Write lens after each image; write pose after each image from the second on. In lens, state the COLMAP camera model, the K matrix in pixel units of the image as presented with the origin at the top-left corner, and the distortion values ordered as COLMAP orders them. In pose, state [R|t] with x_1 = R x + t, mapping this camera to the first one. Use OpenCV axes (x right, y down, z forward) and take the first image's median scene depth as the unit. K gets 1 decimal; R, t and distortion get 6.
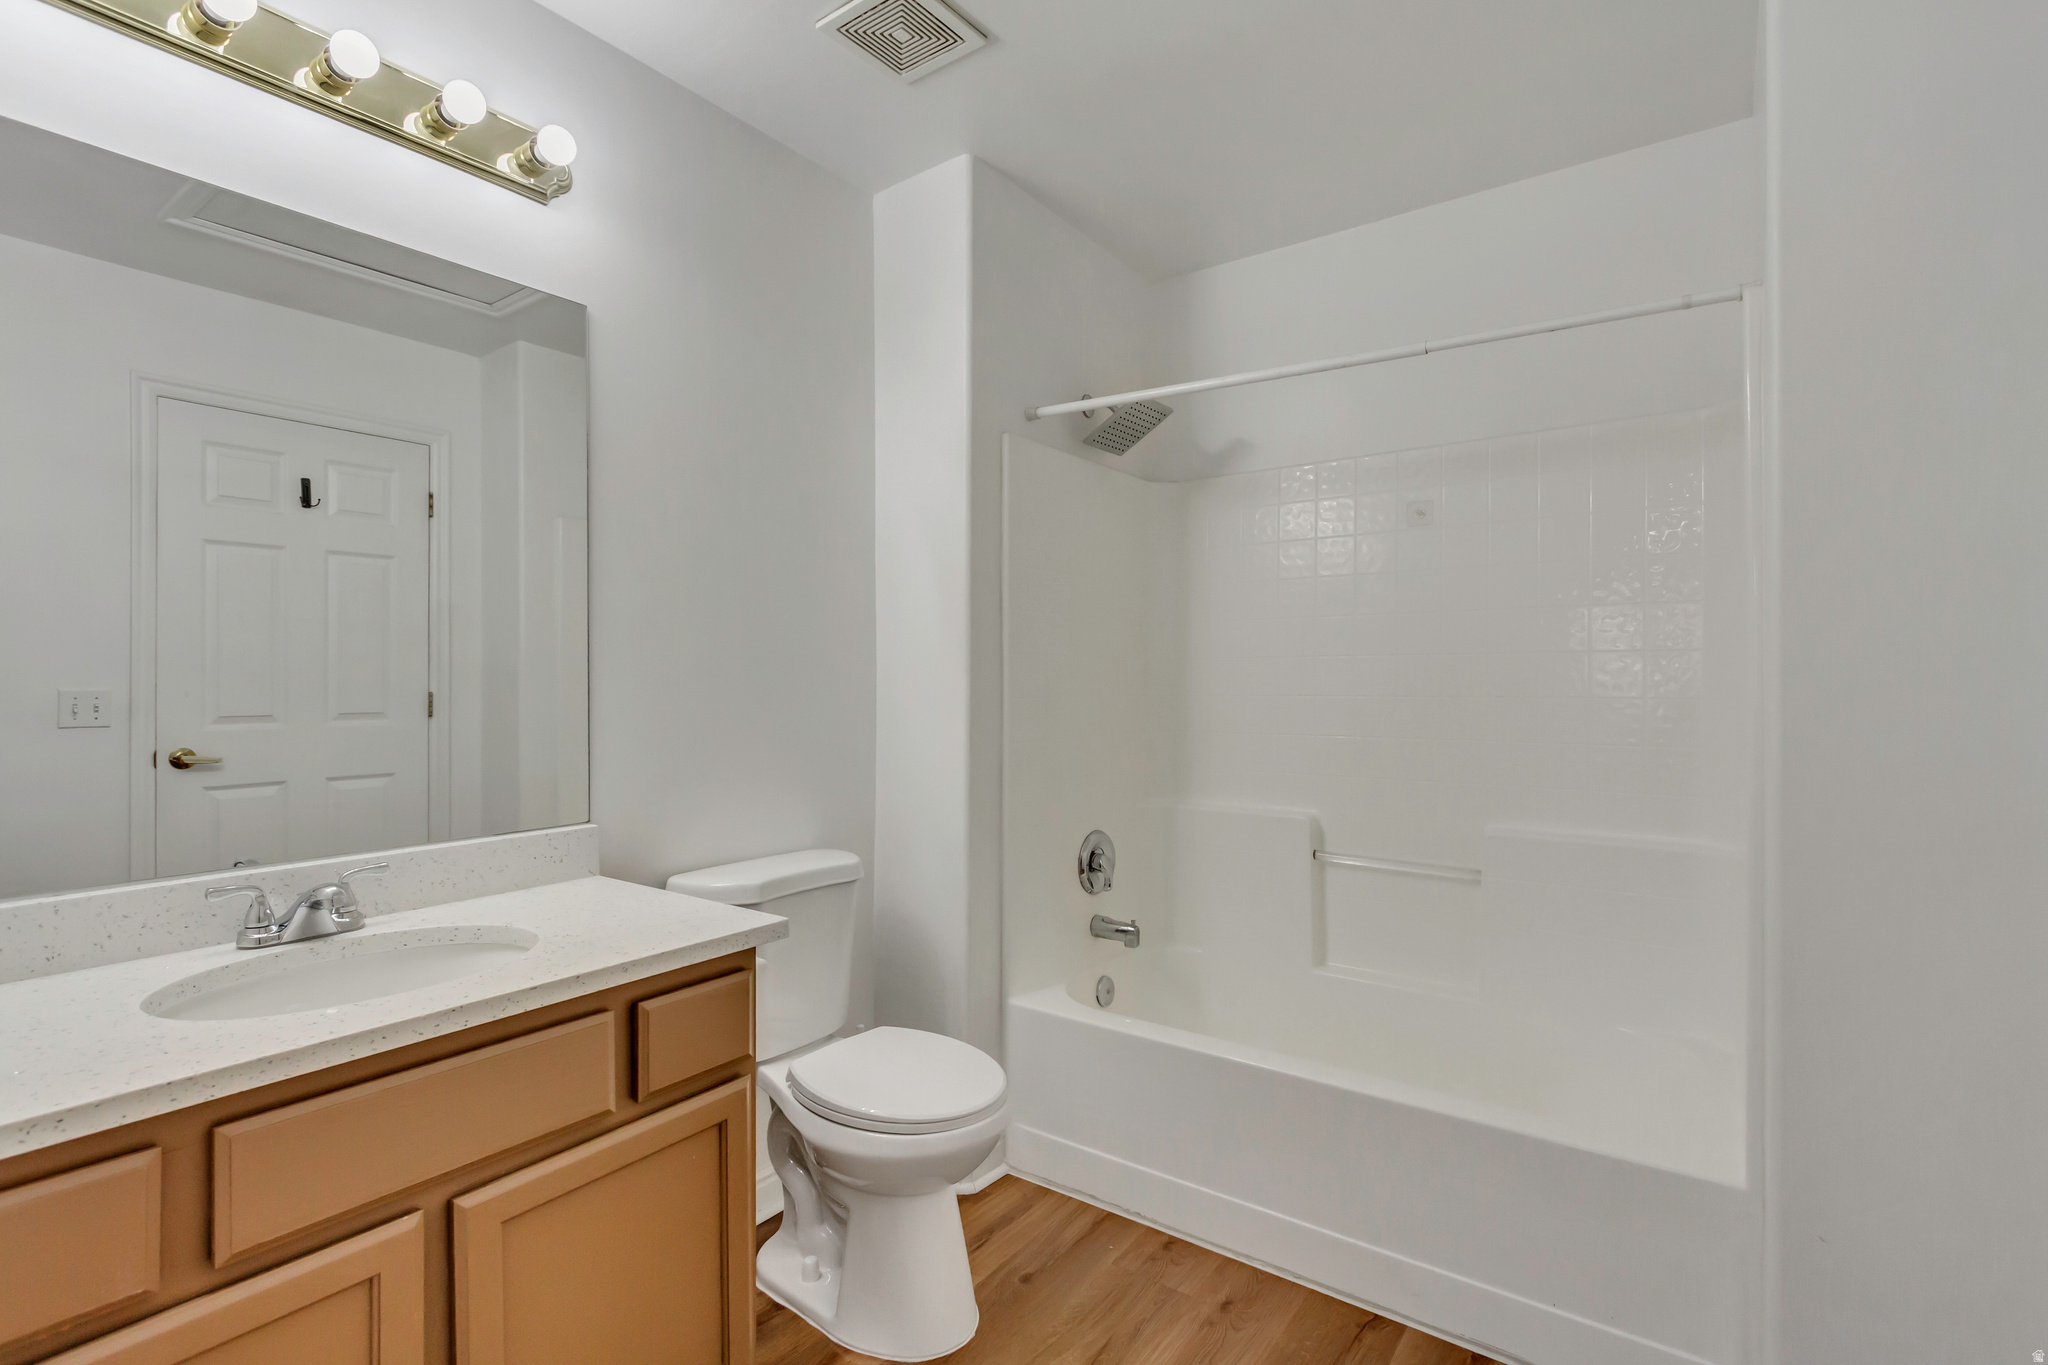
lens RADIAL K [[945.8, 0, 1024.0], [0, 945.8, 682.5], [0, 0, 1]] dist [0.000016, -0.000171]
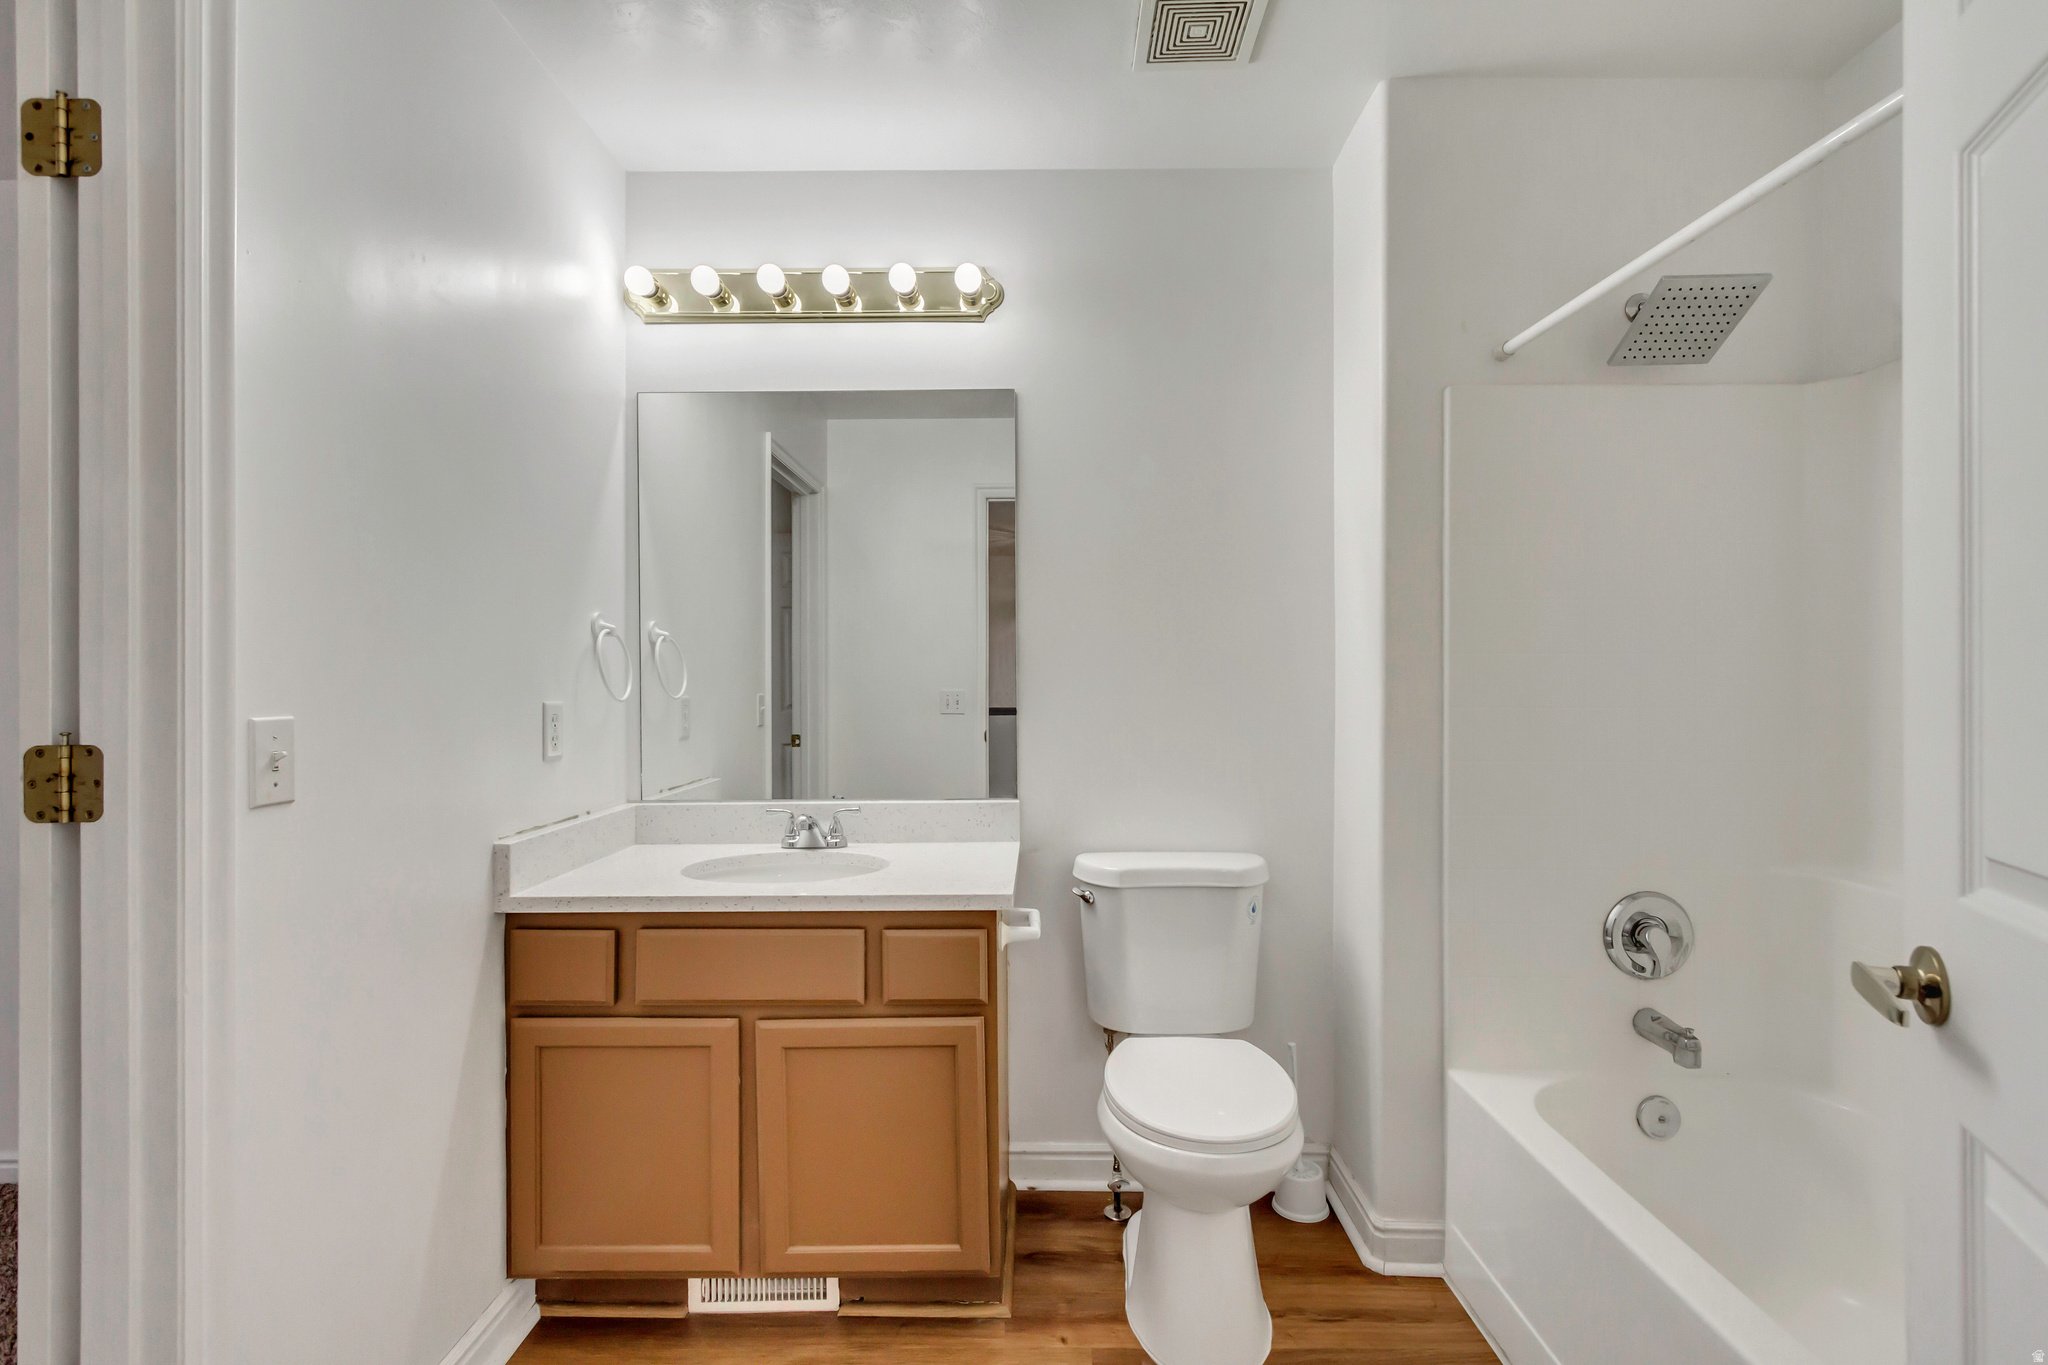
lens RADIAL K [[936.5, 0, 1025.9], [0, 936.5, 689.7], [0, 0, 1]] dist [0.001277, 0.000016]
pose [[0.579936, 0.004715, -0.814648, 0.475963], [0.000465, 0.999981, 0.006118, -0.003887], [0.814662, -0.003926, 0.579923, 0.242161]]
